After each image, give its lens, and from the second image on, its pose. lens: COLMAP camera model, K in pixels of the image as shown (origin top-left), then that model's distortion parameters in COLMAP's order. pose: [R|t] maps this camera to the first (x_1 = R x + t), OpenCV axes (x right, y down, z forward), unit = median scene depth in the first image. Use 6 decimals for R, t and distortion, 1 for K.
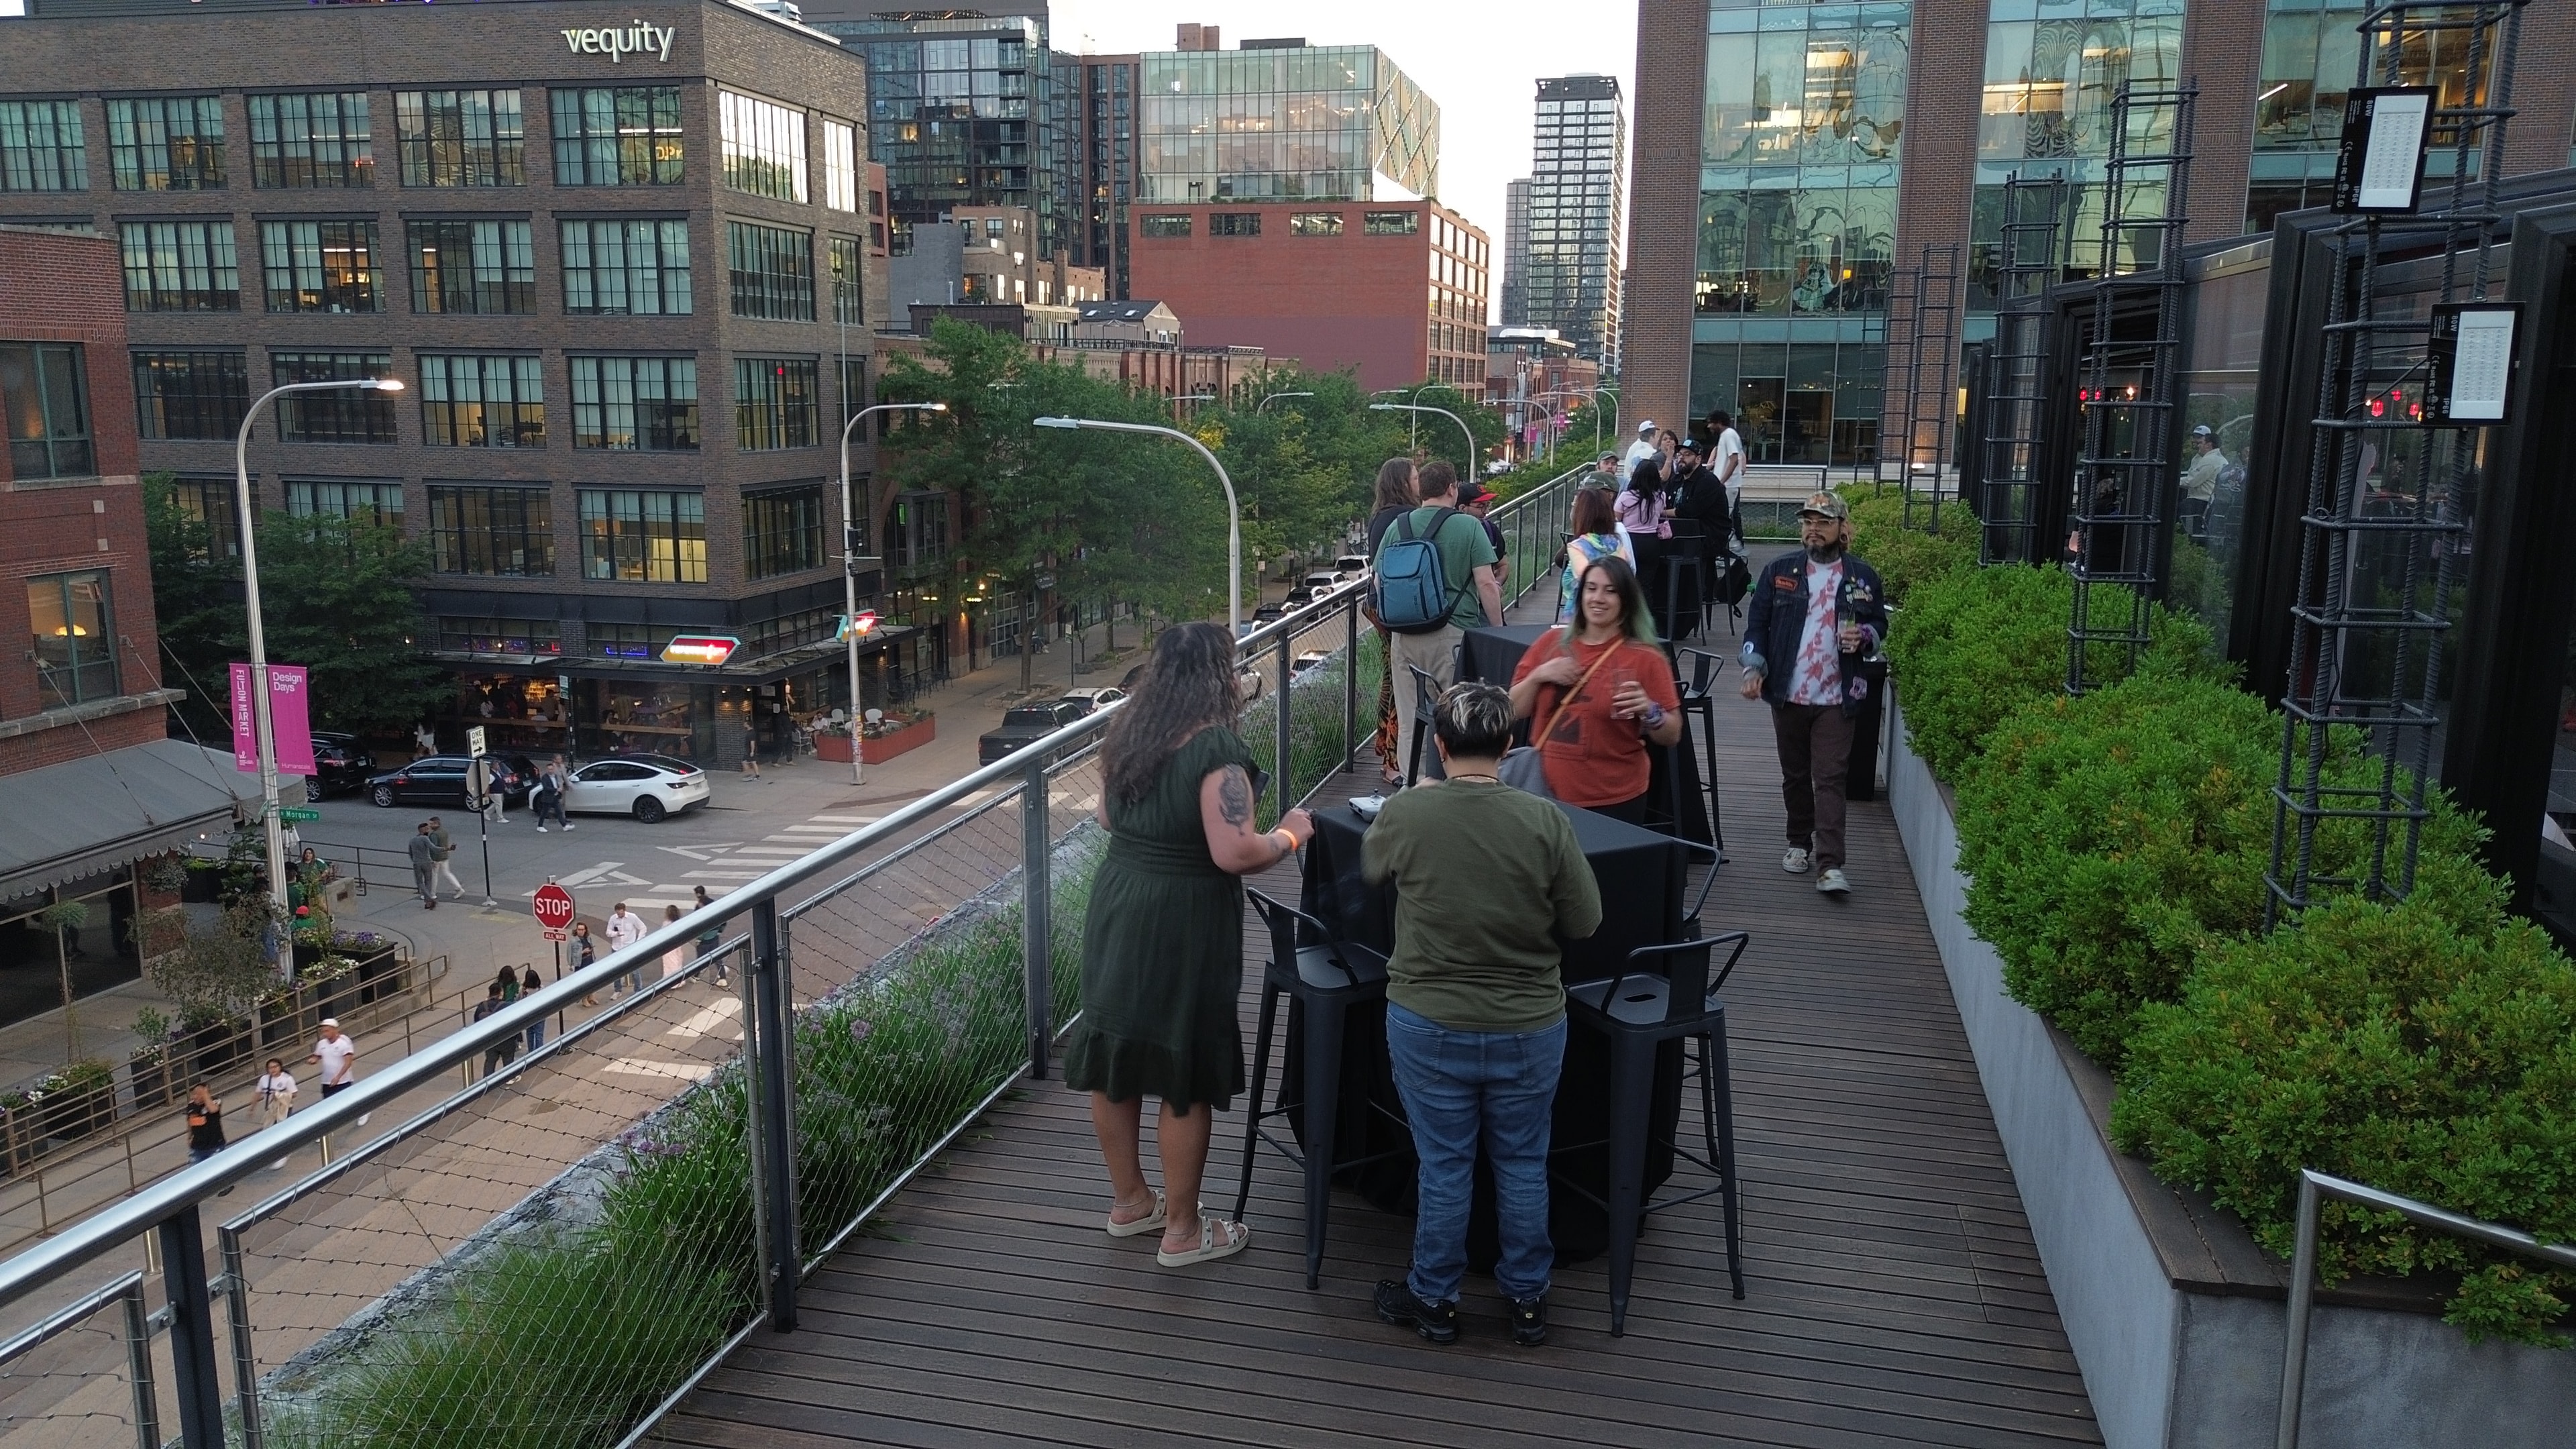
lens RADIAL K [[1823.9, 0, 1288.0], [0, 1823.9, 724.5], [0, 0, 1]] dist [0.012470, 0.002057]
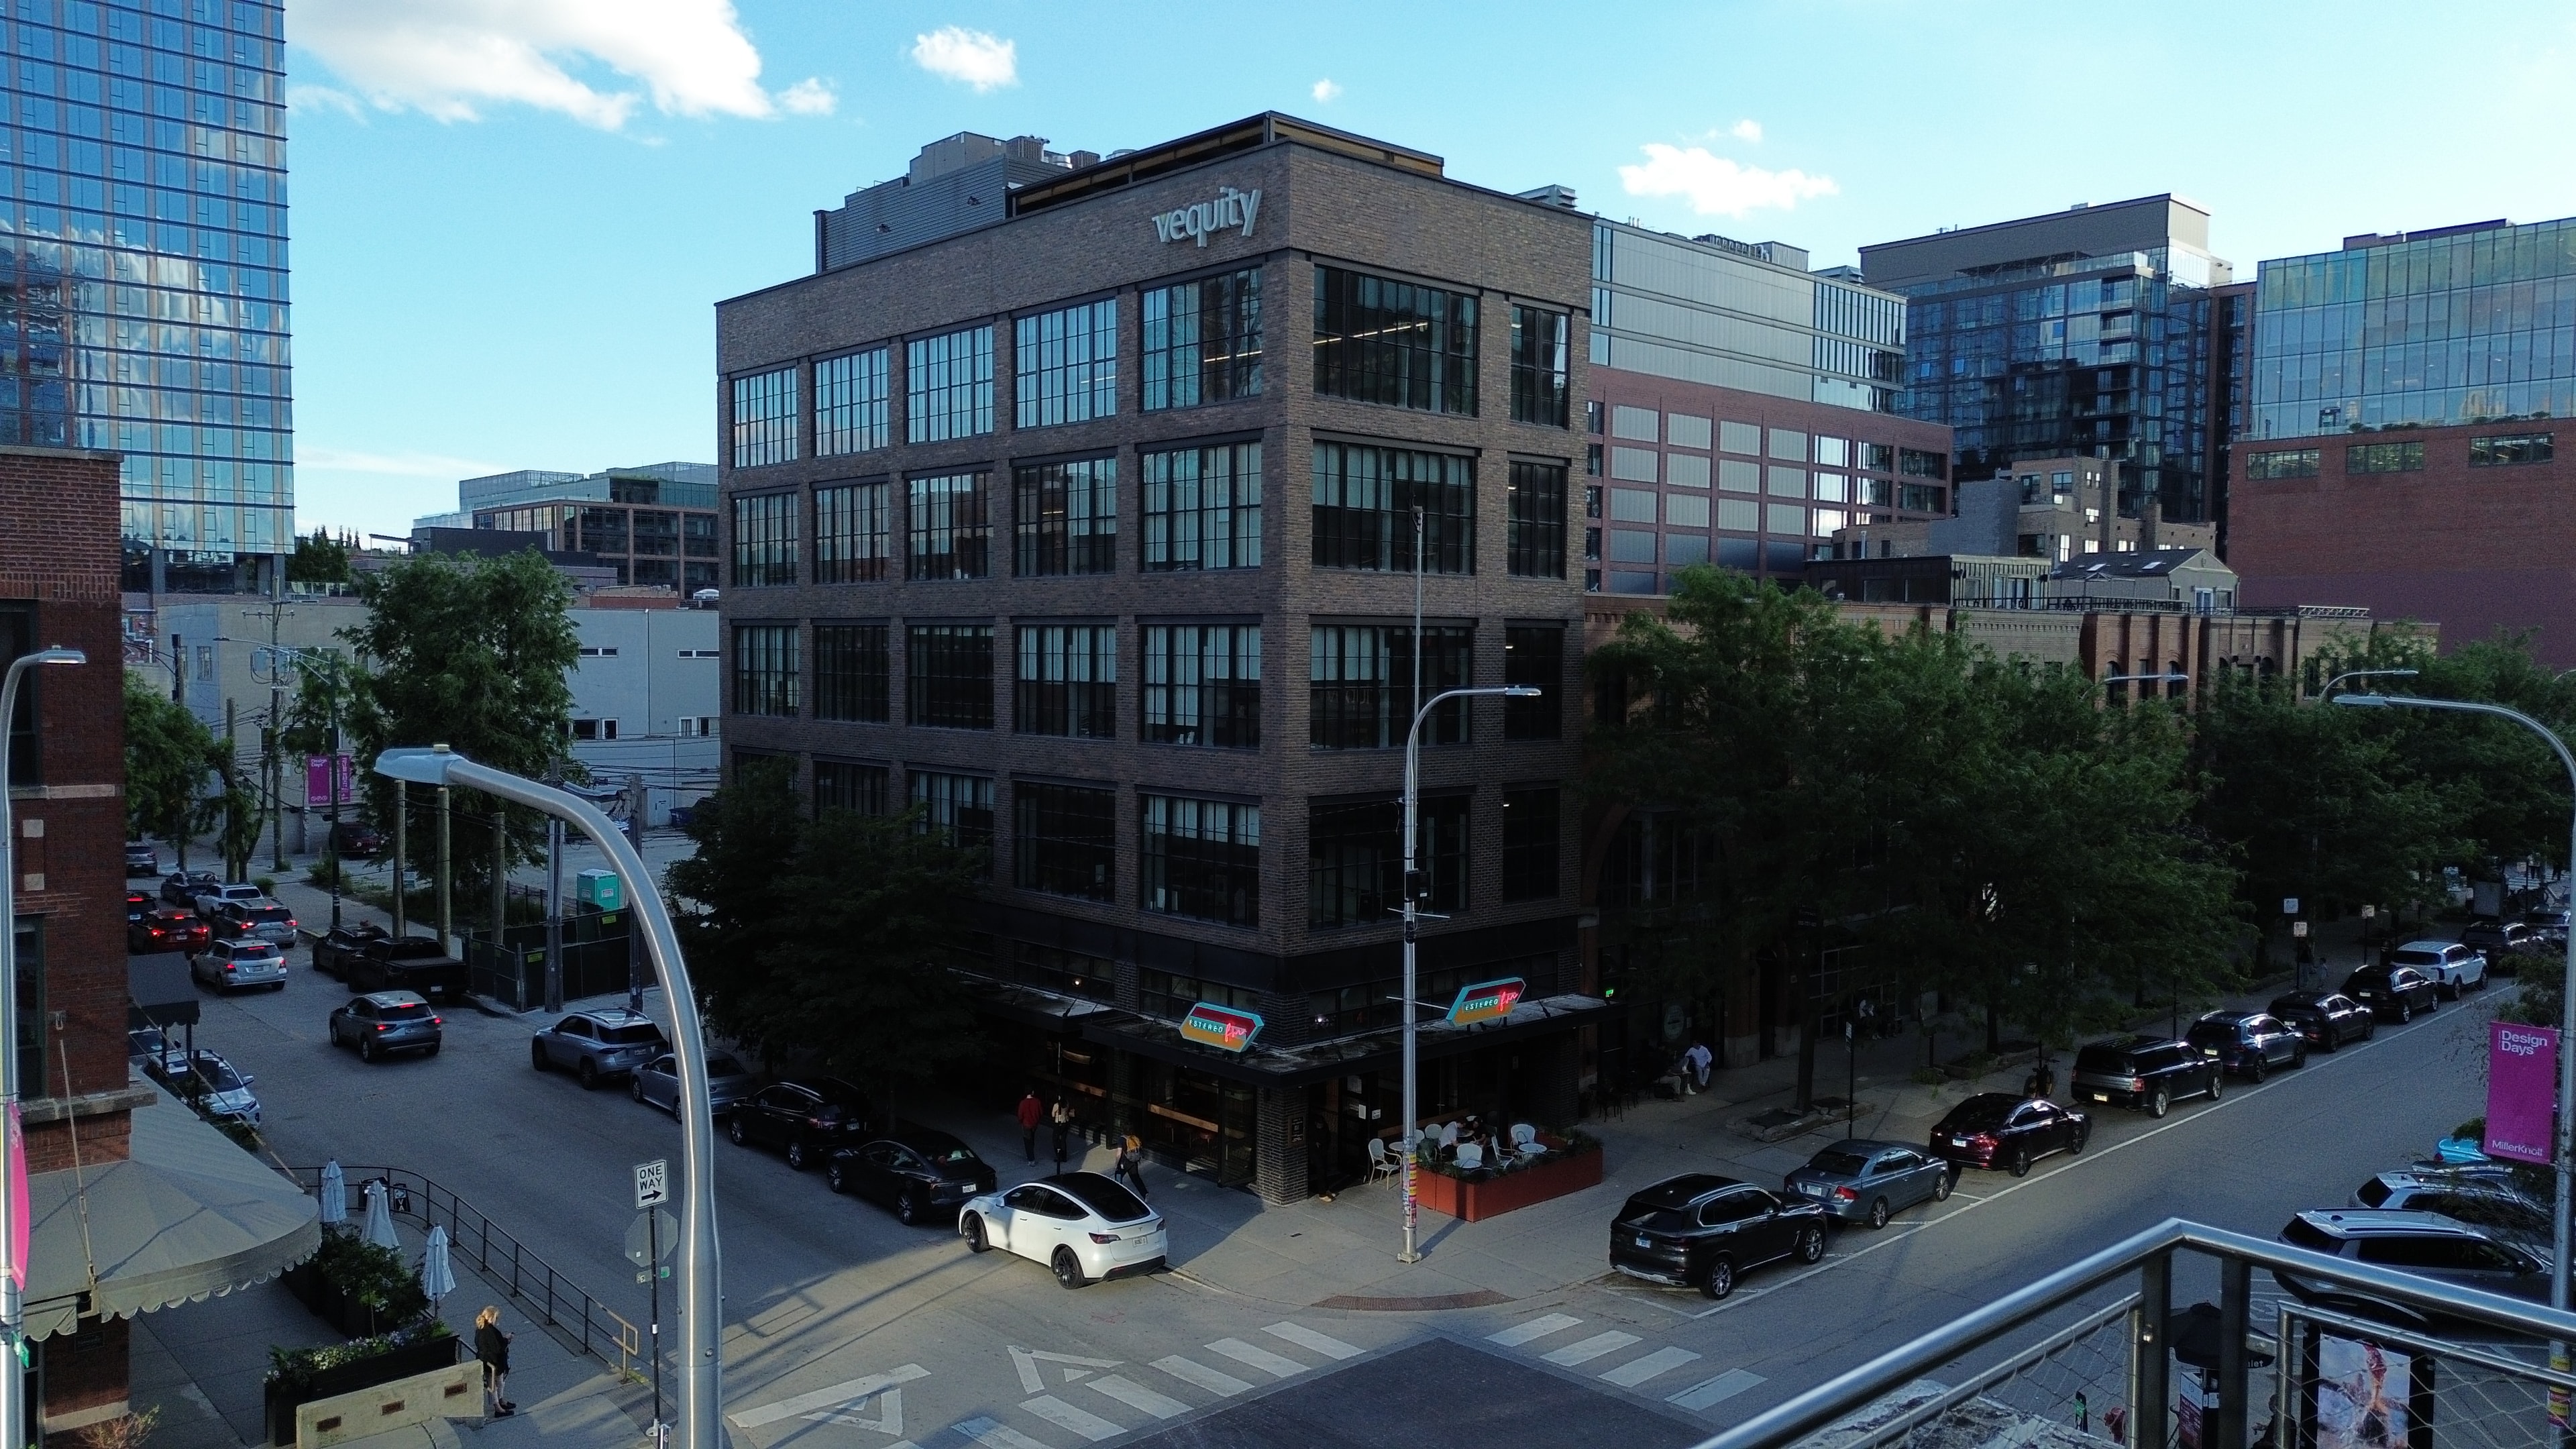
lens RADIAL K [[1801.0, 0, 1288.0], [0, 1801.0, 724.5], [0, 0, 1]] dist [0.101937, -0.115288]
pose [[0.828415, 0.019528, -0.559774, 0.088033], [-0.102497, 0.987802, -0.117227, -0.075269], [0.550656, 0.154488, 0.820312, 0.409244]]
